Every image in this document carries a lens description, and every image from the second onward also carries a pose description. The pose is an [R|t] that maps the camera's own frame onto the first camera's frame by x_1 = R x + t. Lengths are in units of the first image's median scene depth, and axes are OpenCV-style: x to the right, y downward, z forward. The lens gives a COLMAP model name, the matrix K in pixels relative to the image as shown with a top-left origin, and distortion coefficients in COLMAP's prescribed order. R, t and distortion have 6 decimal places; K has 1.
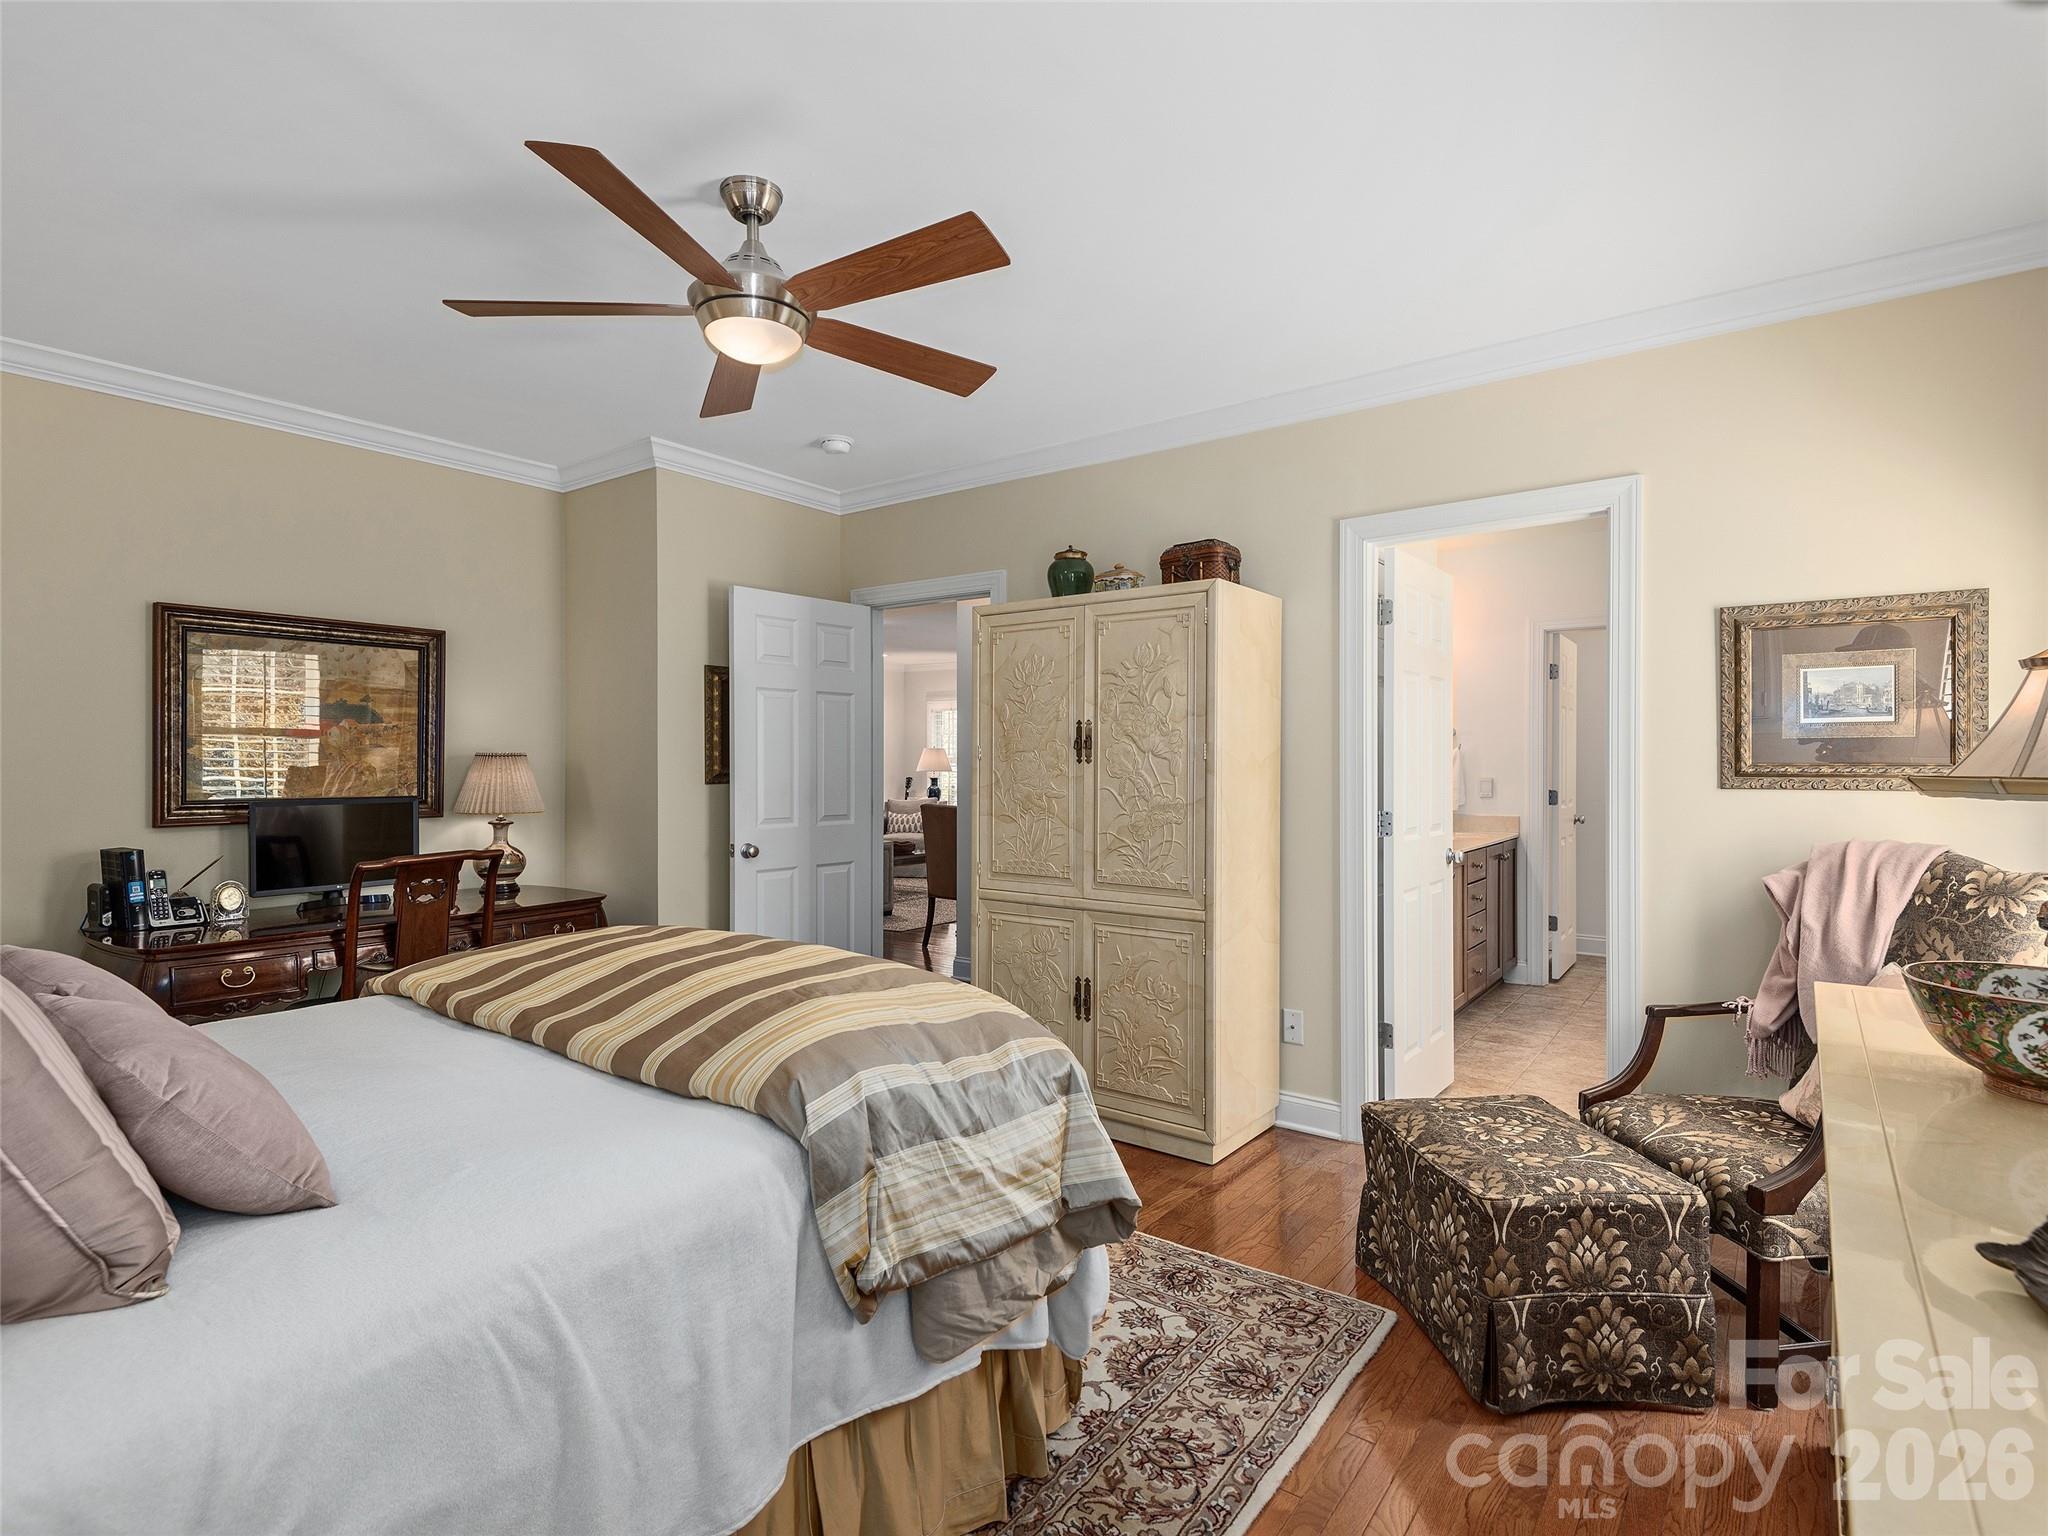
lens RADIAL K [[1038.3, 0, 1022.5], [0, 1038.3, 764.9], [0, 0, 1]] dist [0.005287, -0.013877]
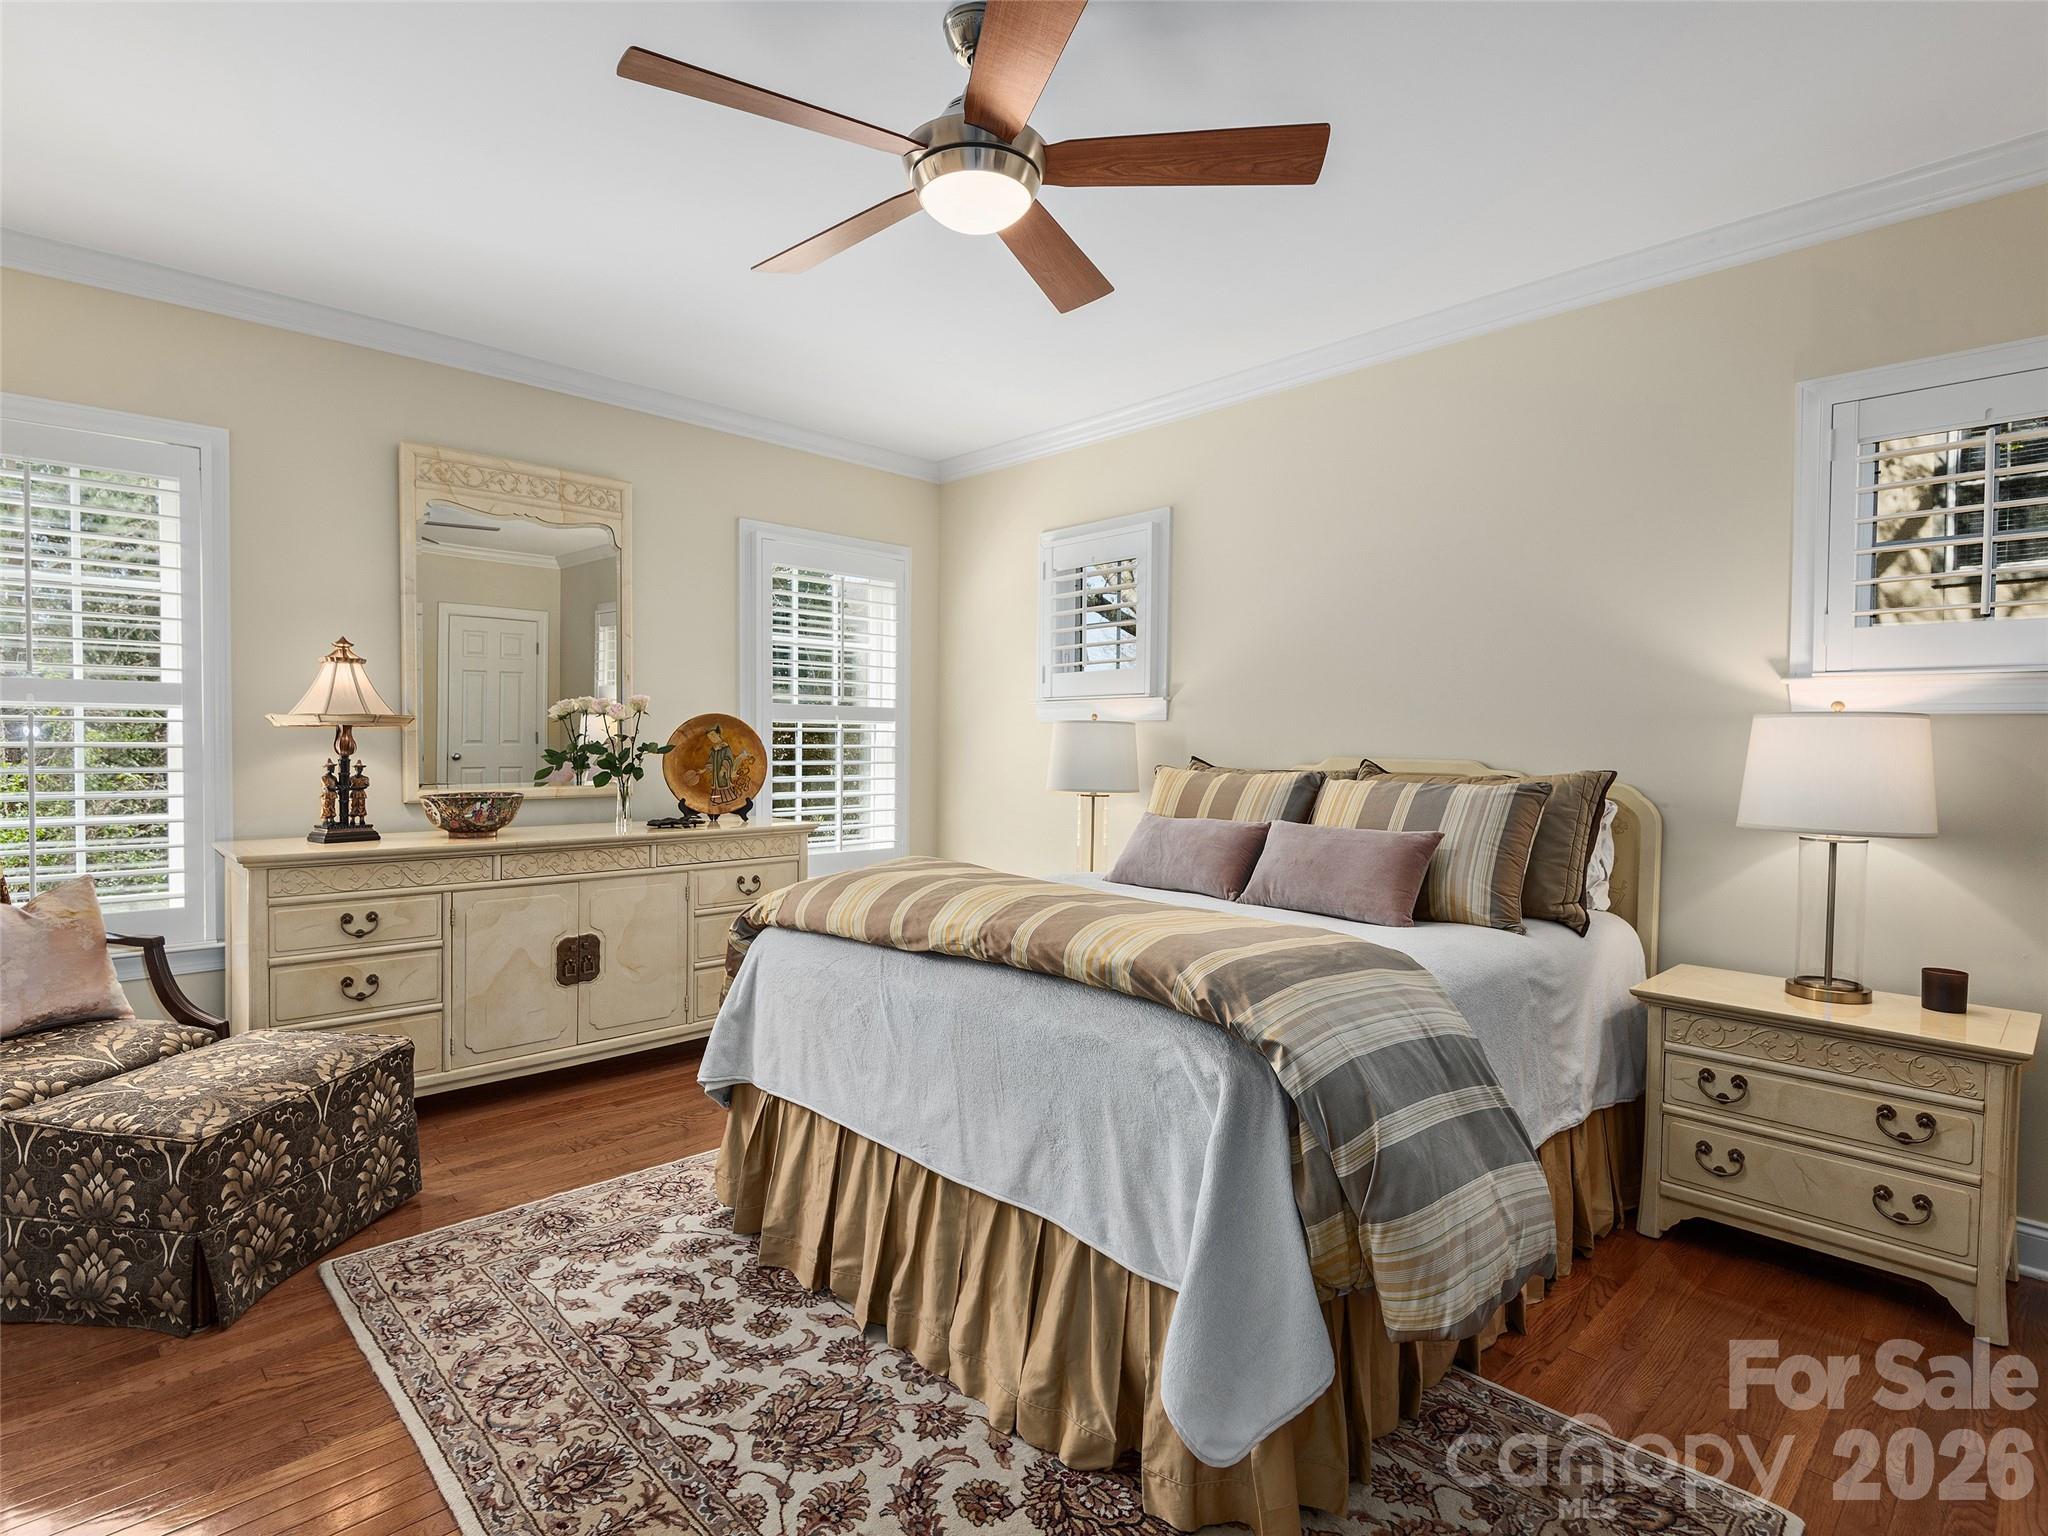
lens RADIAL K [[1038.3, 0, 1026.8], [0, 1038.3, 759.9], [0, 0, 1]] dist [0.005287, -0.013877]
pose [[-0.988995, -0.011195, 0.147526, -0.450171], [-0.008029, 0.999725, 0.022040, 0.029887], [-0.147733, 0.020613, -0.988813, 1.929120]]
